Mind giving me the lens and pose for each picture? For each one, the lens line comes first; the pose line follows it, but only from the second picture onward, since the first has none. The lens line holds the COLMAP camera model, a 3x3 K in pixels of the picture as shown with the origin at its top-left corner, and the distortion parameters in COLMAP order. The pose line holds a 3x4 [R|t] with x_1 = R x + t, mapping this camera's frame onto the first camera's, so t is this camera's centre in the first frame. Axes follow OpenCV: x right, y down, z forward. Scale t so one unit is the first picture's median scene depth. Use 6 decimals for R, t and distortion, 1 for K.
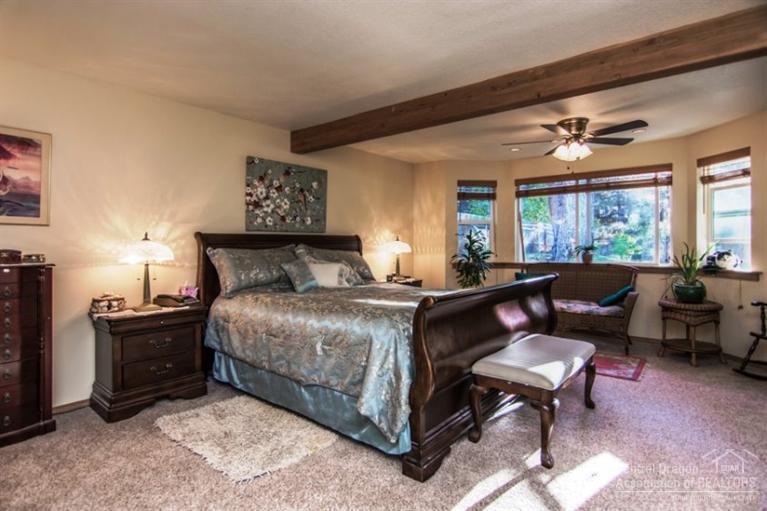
lens RADIAL K [[405.5, 0, 382.9], [0, 405.5, 249.0], [0, 0, 1]] dist [0.002156, -0.002568]
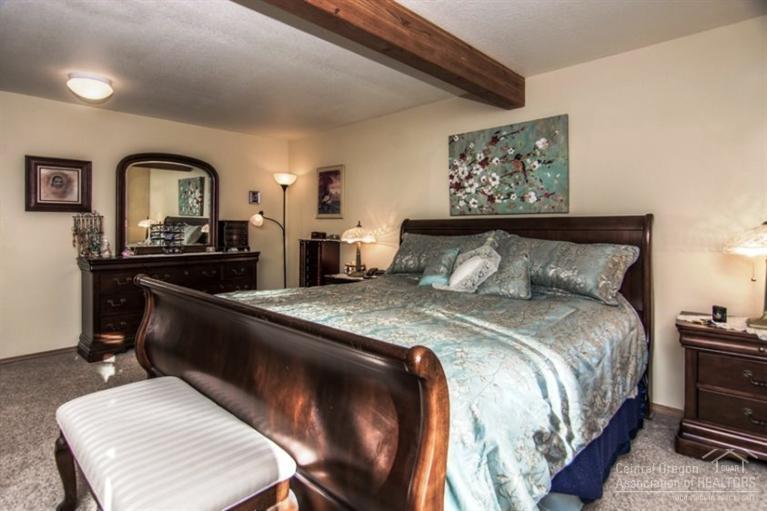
lens RADIAL K [[405.5, 0, 379.8], [0, 405.5, 229.7], [0, 0, 1]] dist [0.002156, -0.002568]
pose [[-0.071434, 0.004934, -0.997433, 0.590841], [-0.015693, 0.999858, 0.006070, -0.015363], [0.997322, 0.016087, -0.071347, 0.871234]]
